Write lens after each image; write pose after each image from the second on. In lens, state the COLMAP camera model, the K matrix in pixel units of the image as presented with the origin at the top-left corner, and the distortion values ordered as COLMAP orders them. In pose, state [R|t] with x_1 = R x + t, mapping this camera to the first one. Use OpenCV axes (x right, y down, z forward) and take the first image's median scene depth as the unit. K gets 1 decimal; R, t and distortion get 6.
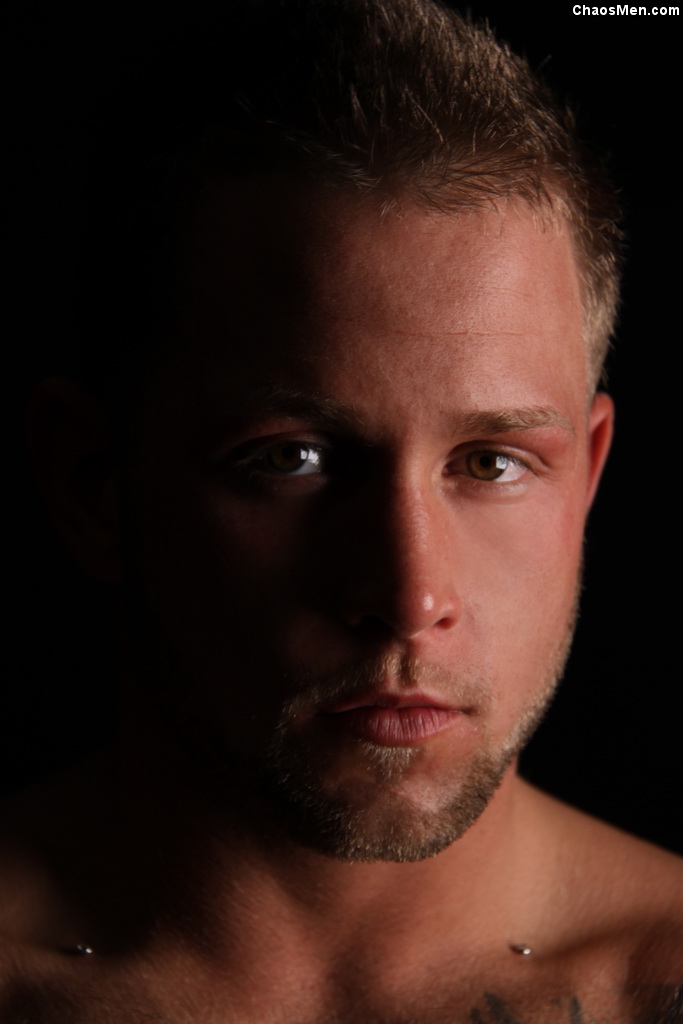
lens RADIAL K [[3881.7, 0, 341.5], [0, 3881.7, 512.0], [0, 0, 1]] dist [0.958326, -3.479947]
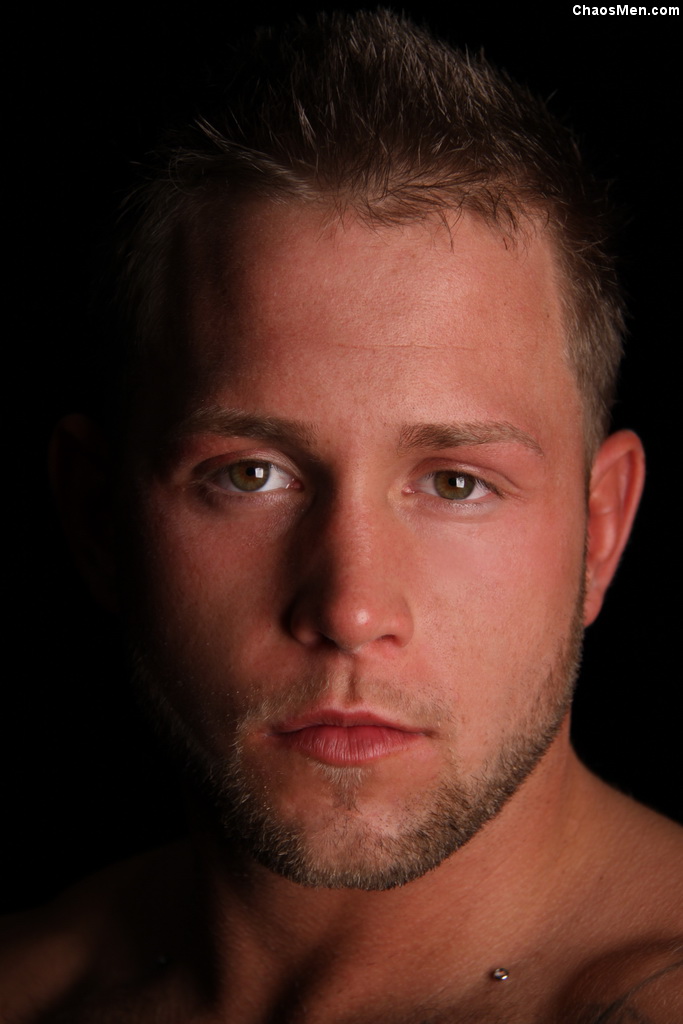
lens RADIAL K [[3881.7, 0, 341.5], [0, 3881.7, 512.0], [0, 0, 1]] dist [0.958326, -3.479947]
pose [[0.976212, -0.008152, -0.216665, 0.226862], [-0.010147, 0.996480, -0.083212, 0.078148], [0.216581, 0.083431, 0.972693, 0.034770]]
